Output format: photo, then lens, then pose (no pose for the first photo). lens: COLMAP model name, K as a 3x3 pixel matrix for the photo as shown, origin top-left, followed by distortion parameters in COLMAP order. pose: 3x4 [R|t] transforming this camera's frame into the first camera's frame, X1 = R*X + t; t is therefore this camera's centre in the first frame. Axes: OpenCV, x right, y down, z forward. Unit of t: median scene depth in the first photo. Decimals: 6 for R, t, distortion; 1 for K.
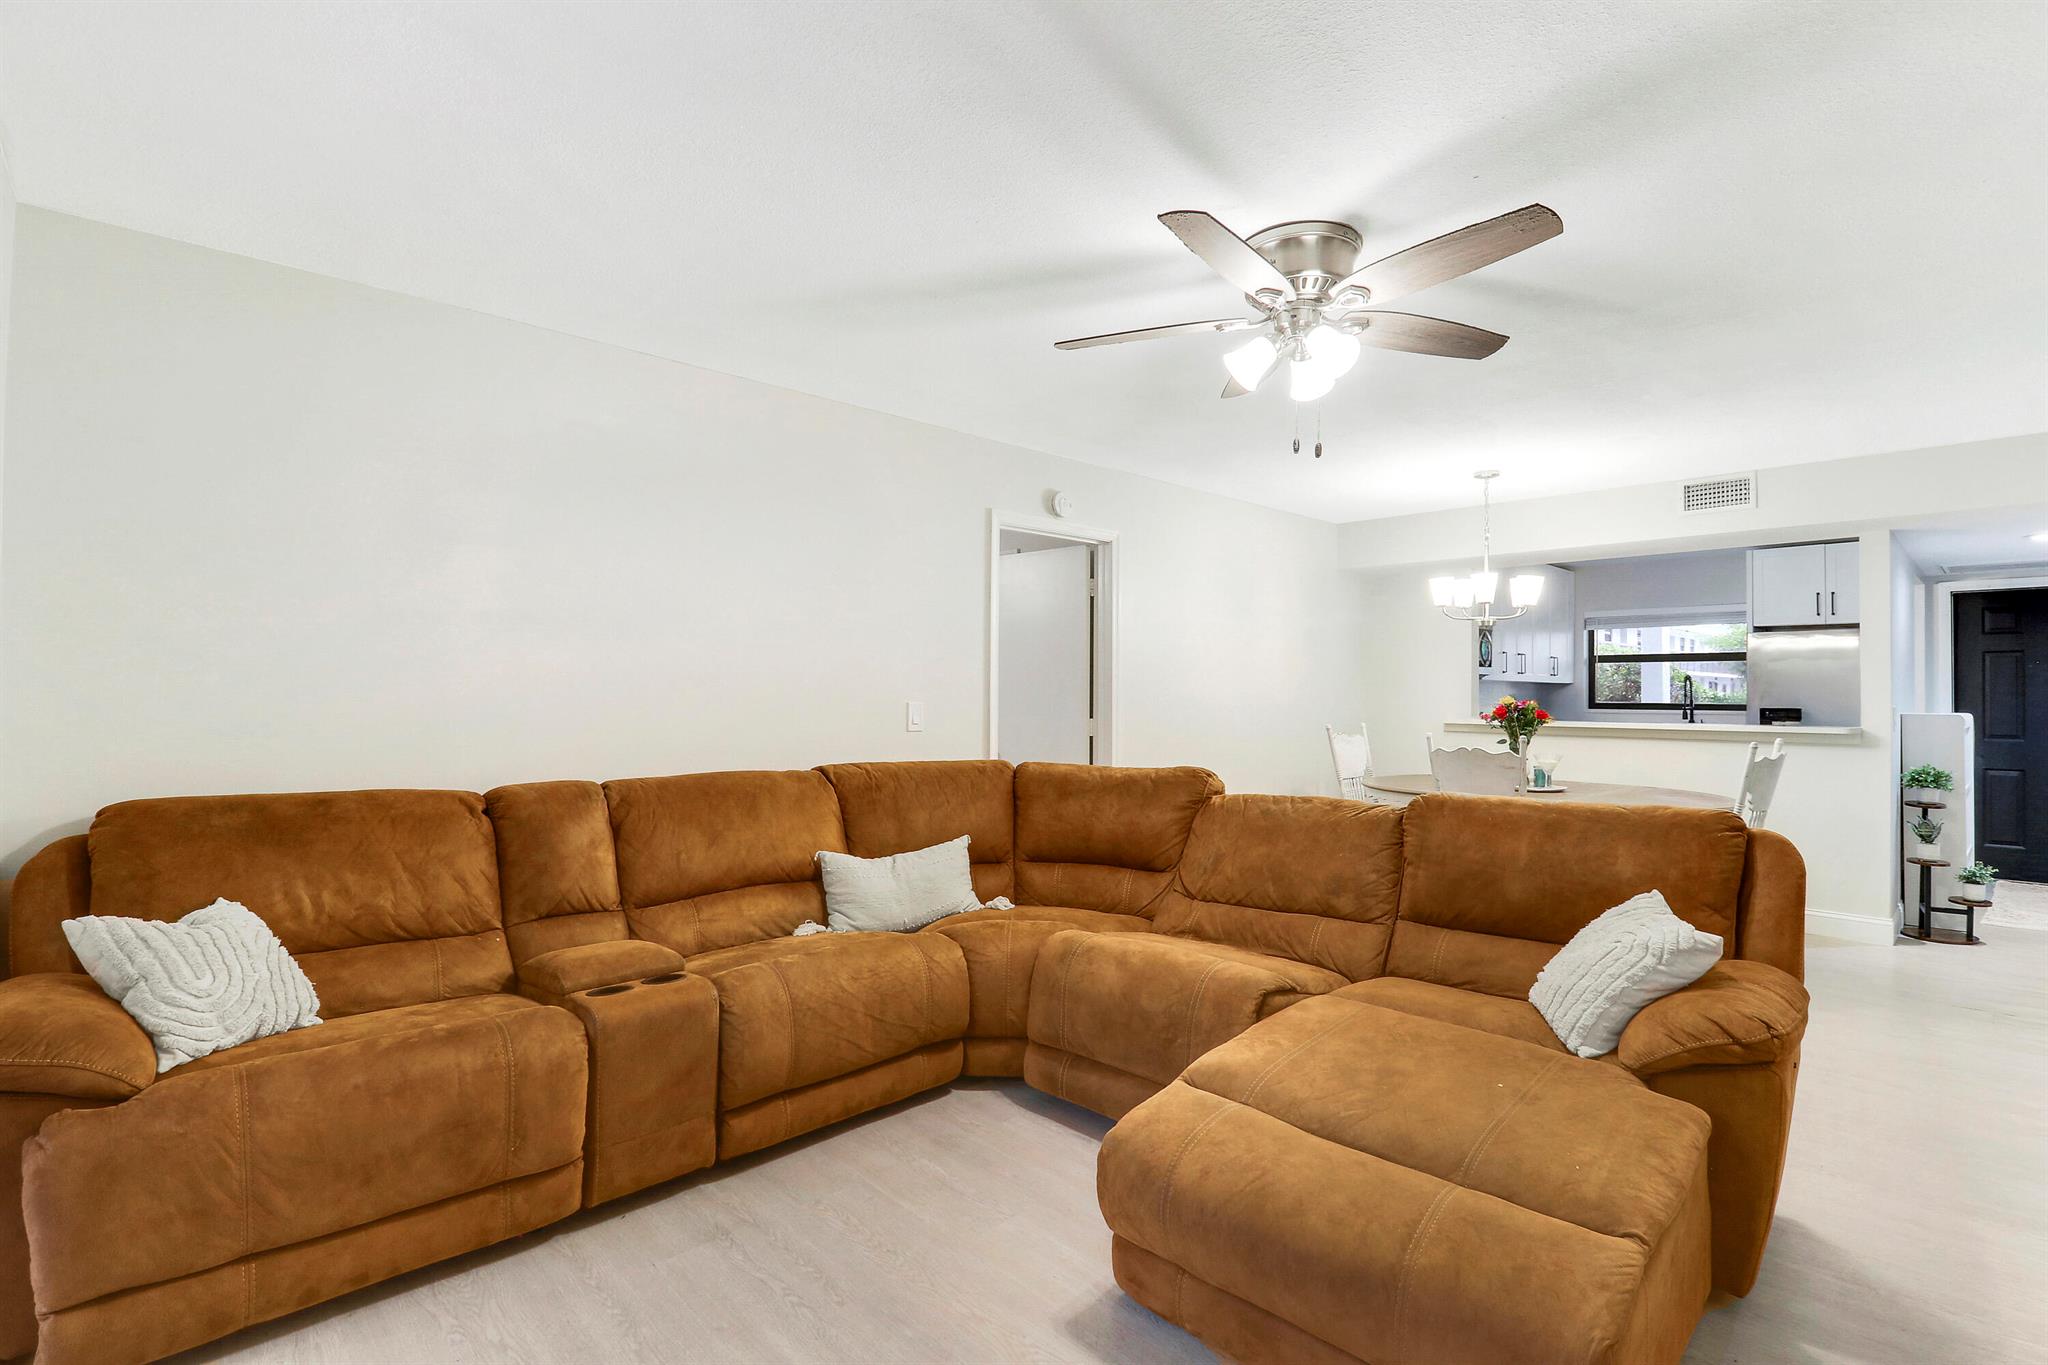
lens RADIAL K [[950.2, 0, 1021.2], [0, 950.2, 673.1], [0, 0, 1]] dist [0.004475, -0.010690]
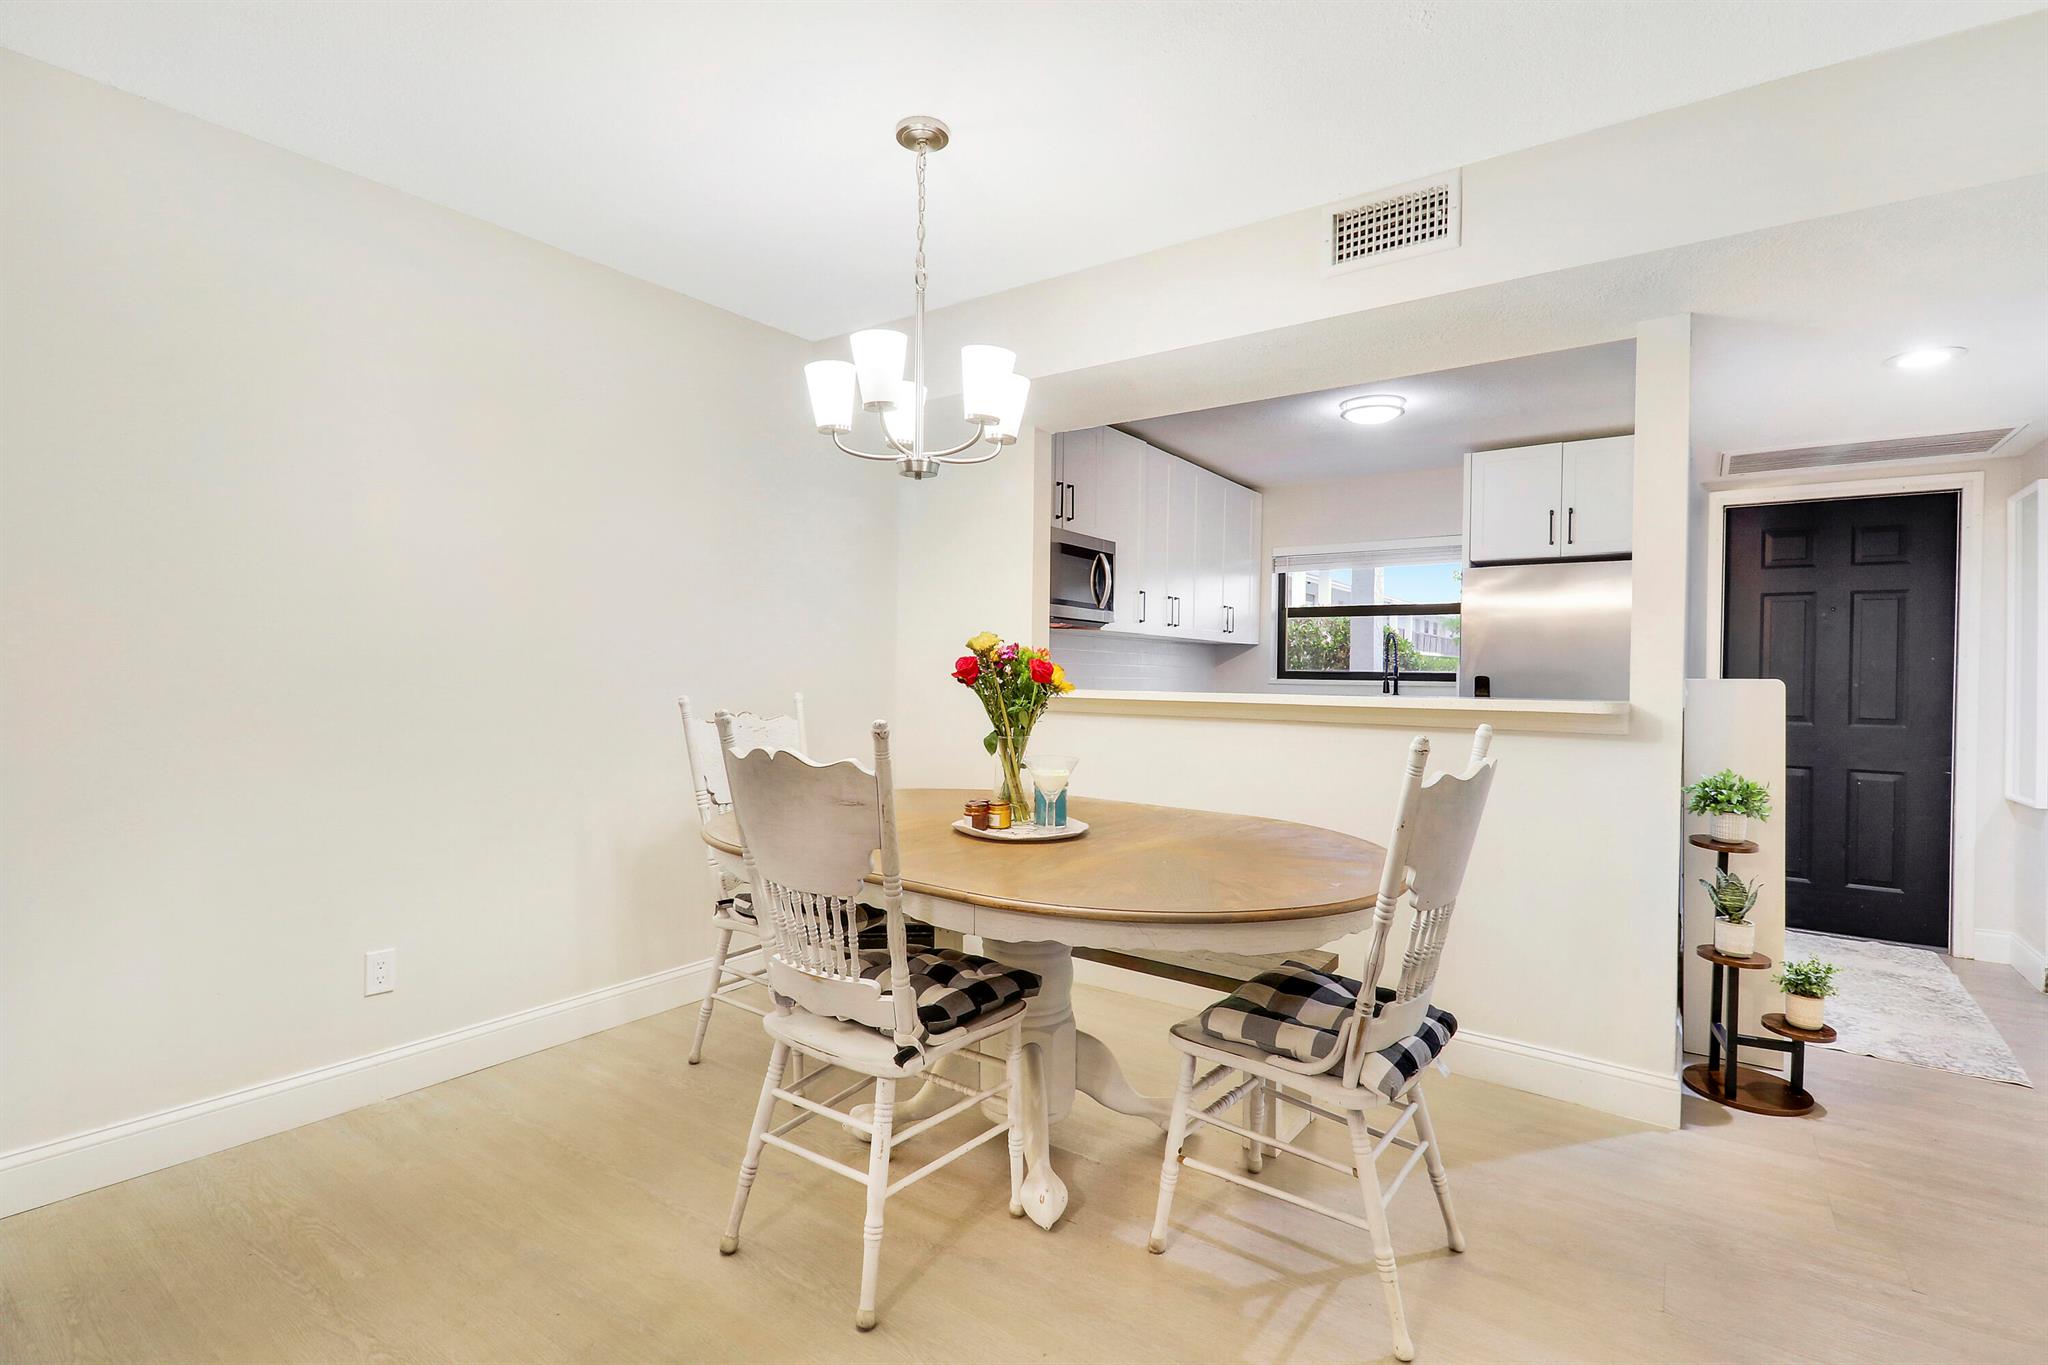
lens RADIAL K [[950.2, 0, 1037.1], [0, 950.2, 672.1], [0, 0, 1]] dist [0.004475, -0.010690]
pose [[0.976737, 0.009433, 0.214234, 0.439902], [-0.014464, 0.999655, 0.021931, 0.032962], [-0.213953, -0.024520, 0.976536, 0.539012]]
